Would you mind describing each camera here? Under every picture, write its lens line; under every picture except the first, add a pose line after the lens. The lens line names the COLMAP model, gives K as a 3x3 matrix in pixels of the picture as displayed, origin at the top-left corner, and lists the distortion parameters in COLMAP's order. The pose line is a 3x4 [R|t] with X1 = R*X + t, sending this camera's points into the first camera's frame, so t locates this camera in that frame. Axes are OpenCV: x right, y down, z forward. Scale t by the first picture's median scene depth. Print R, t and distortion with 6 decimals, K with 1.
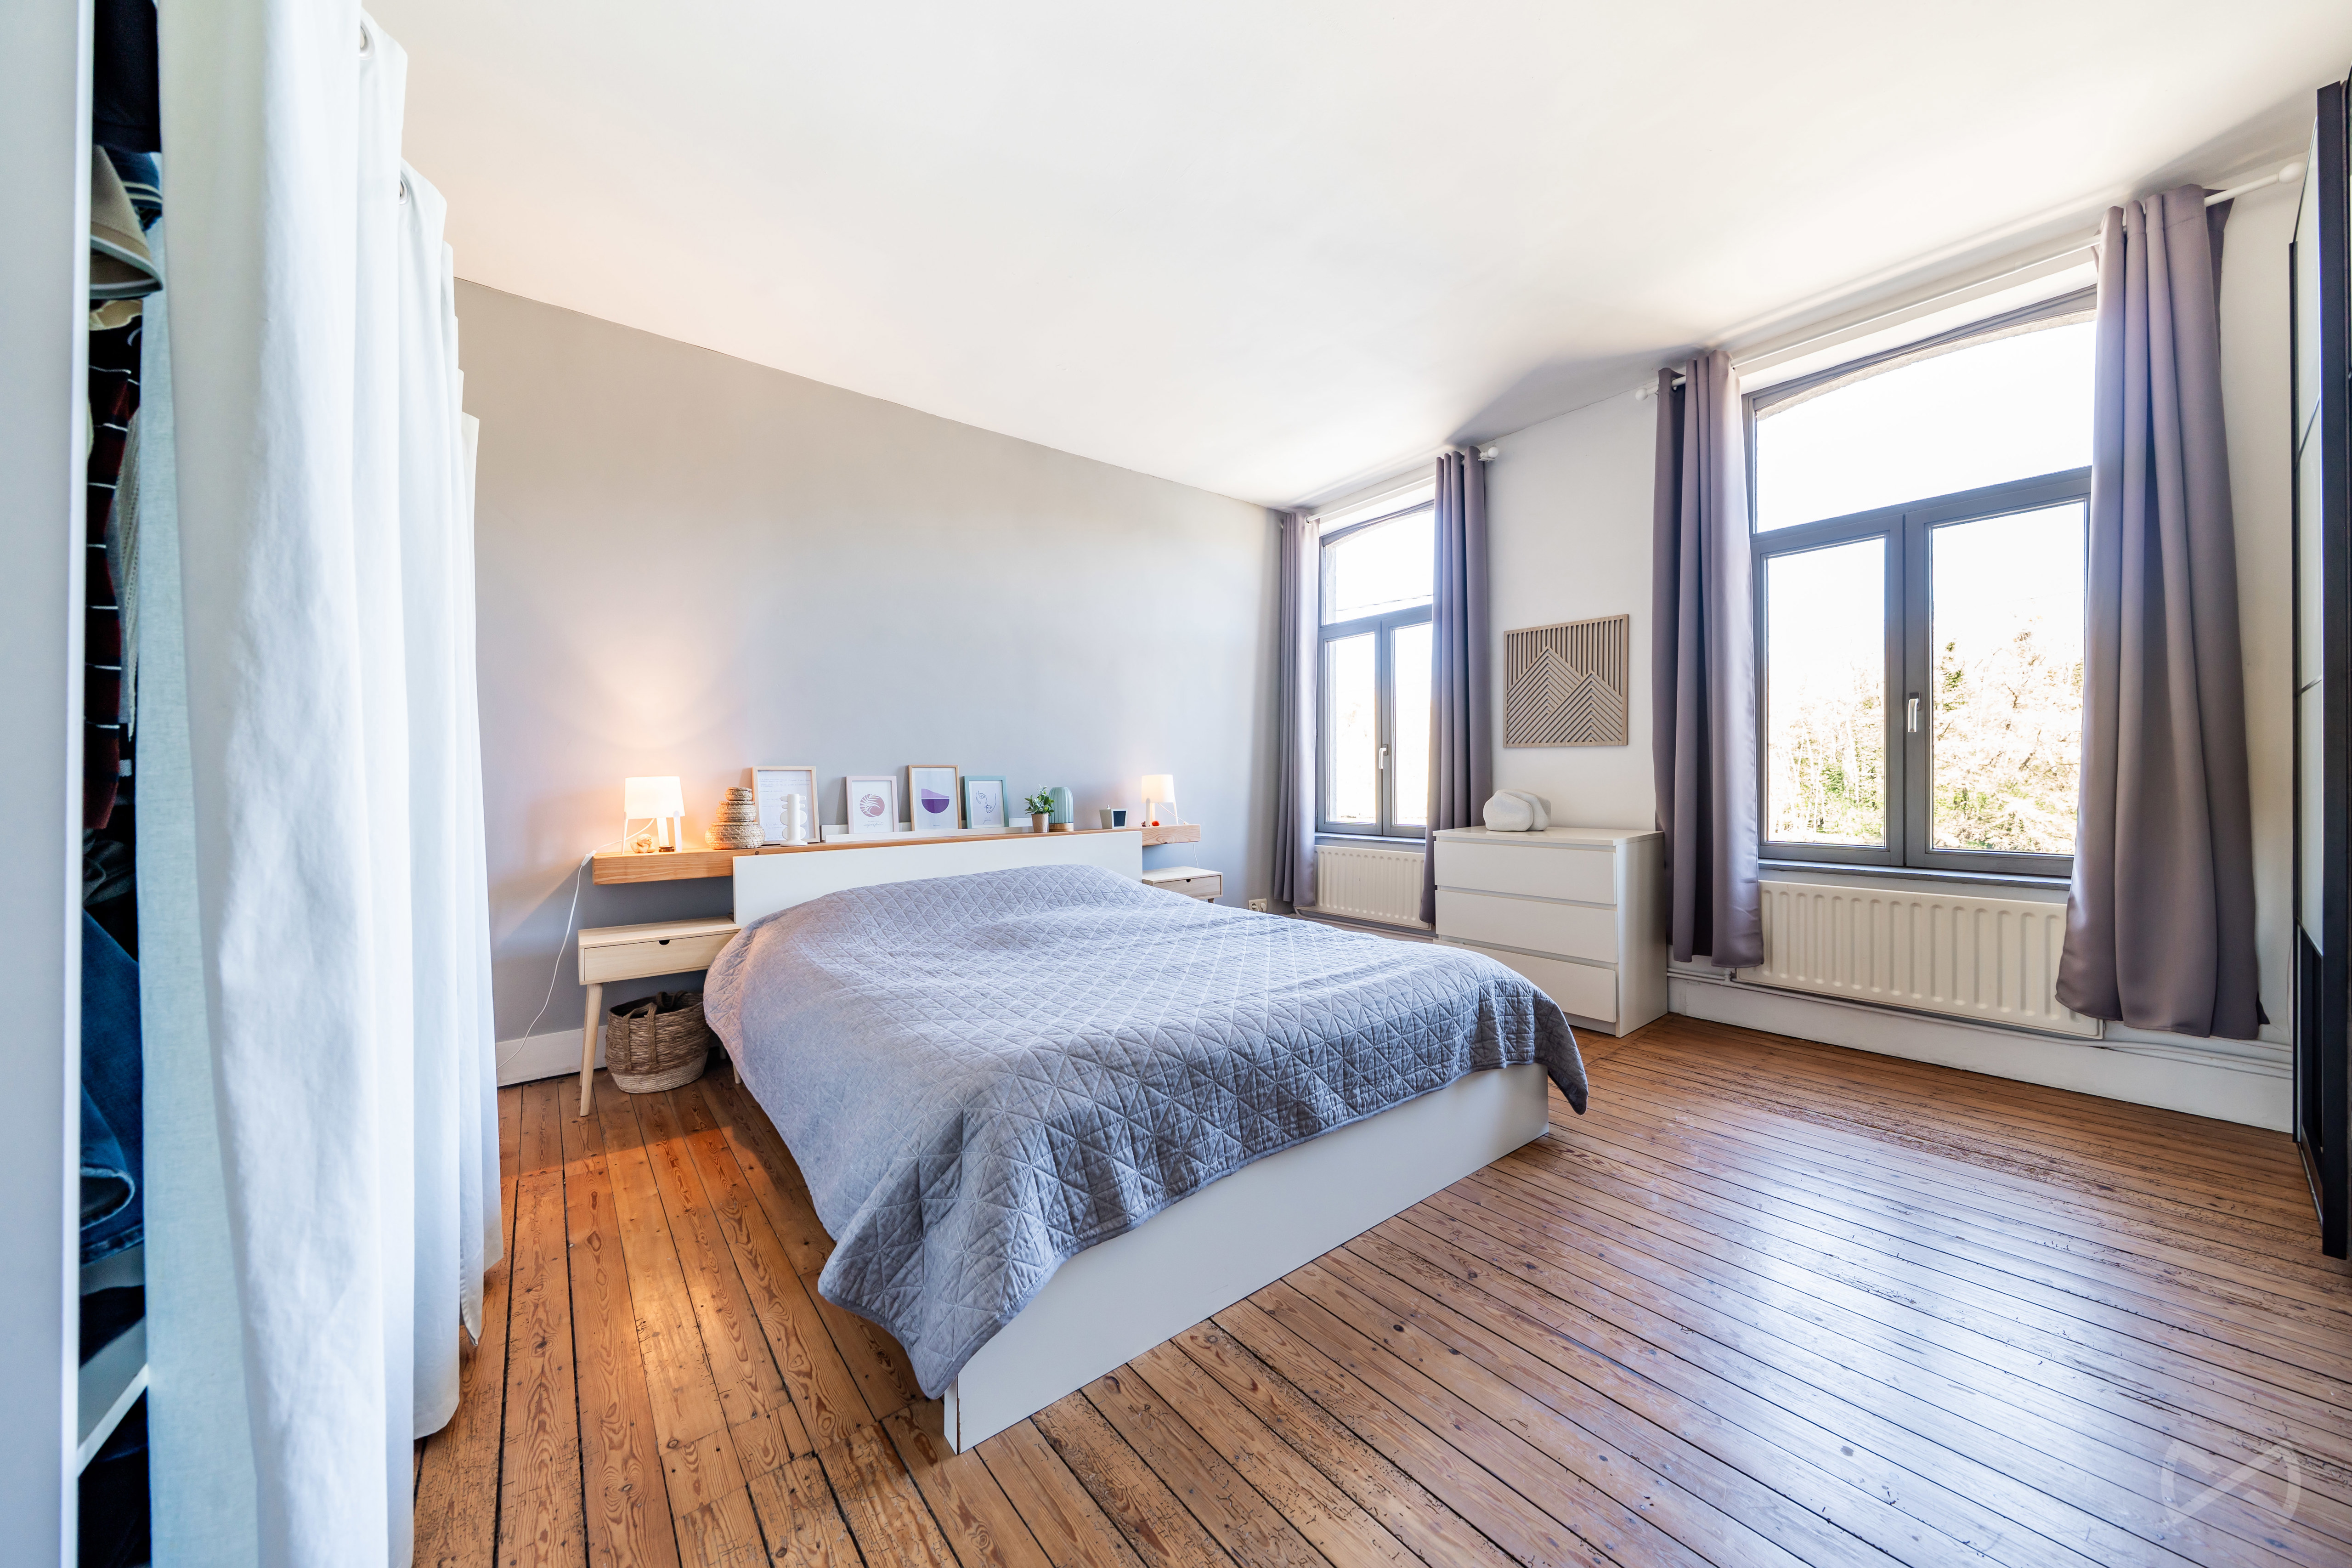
lens RADIAL K [[797.4, 0, 1197.1], [0, 797.4, 772.8], [0, 0, 1]] dist [0.002031, 0.000092]
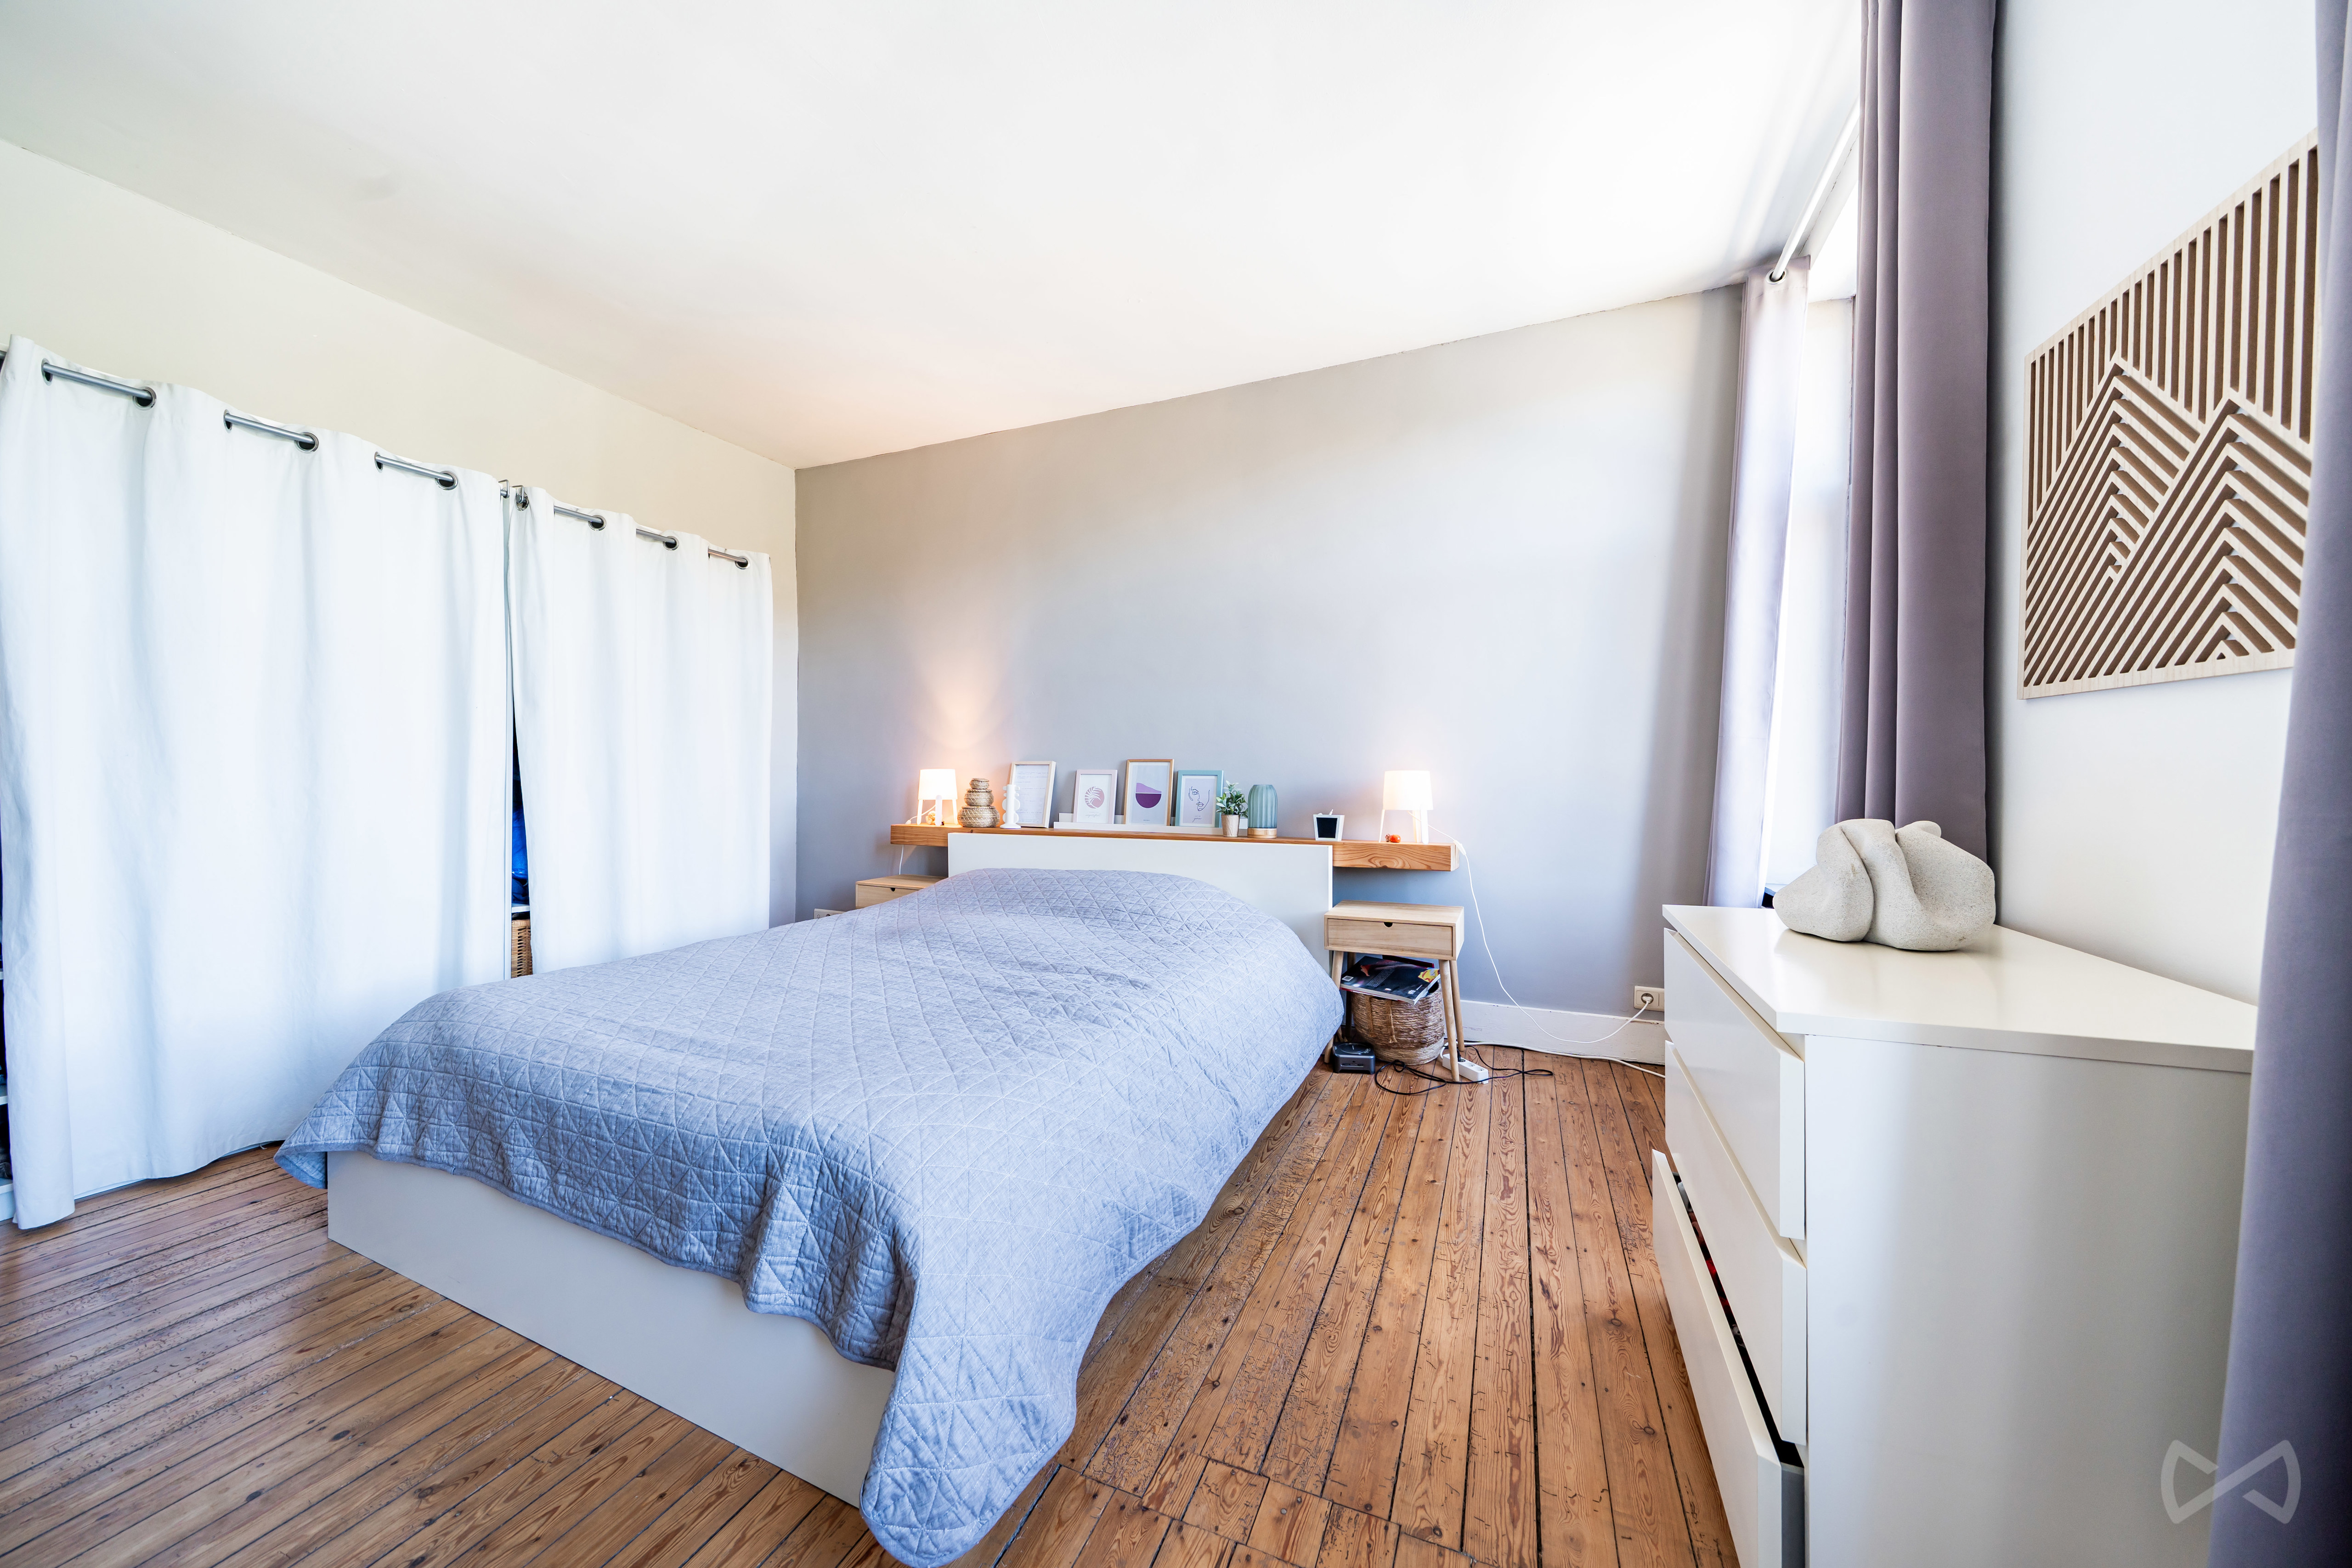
lens RADIAL K [[797.4, 0, 1184.3], [0, 797.4, 781.3], [0, 0, 1]] dist [0.002031, 0.000092]
pose [[0.455657, 0.016380, -0.890005, 0.584401], [0.001114, 0.999819, 0.018971, -0.001293], [0.890155, -0.009635, 0.455557, 0.595669]]
